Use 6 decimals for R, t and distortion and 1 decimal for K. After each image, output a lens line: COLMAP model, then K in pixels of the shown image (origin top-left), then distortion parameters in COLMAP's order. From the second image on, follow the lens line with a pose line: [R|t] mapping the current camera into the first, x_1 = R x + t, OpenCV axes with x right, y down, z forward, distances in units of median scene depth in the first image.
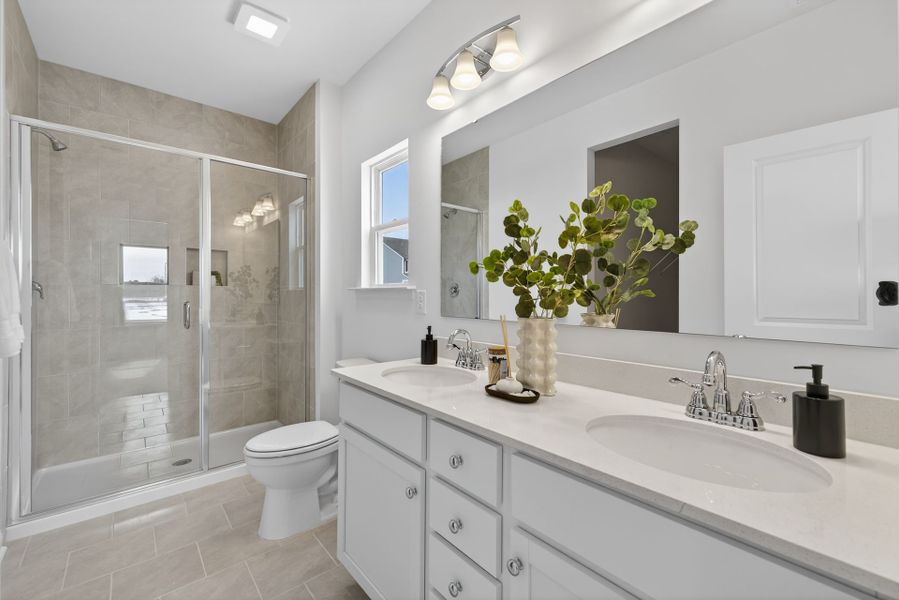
lens RADIAL K [[379.9, 0, 443.1], [0, 379.9, 291.4], [0, 0, 1]] dist [0.003475, 0.000108]
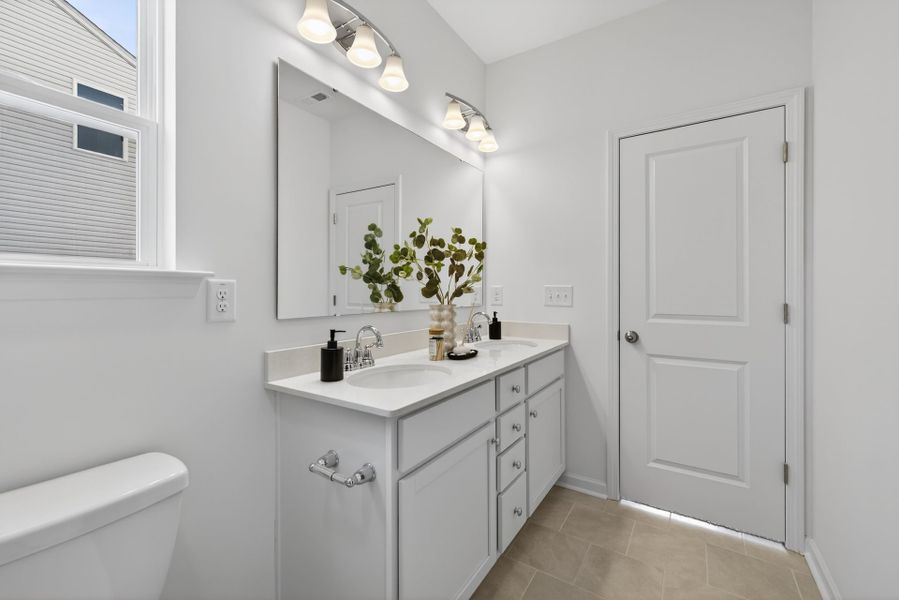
lens RADIAL K [[379.9, 0, 443.1], [0, 379.9, 291.4], [0, 0, 1]] dist [0.003475, 0.000108]
pose [[-0.258549, -0.002381, 0.965995, -0.880794], [-0.012643, 0.999920, -0.000920, 0.016479], [-0.965915, -0.012451, -0.258558, 1.042951]]
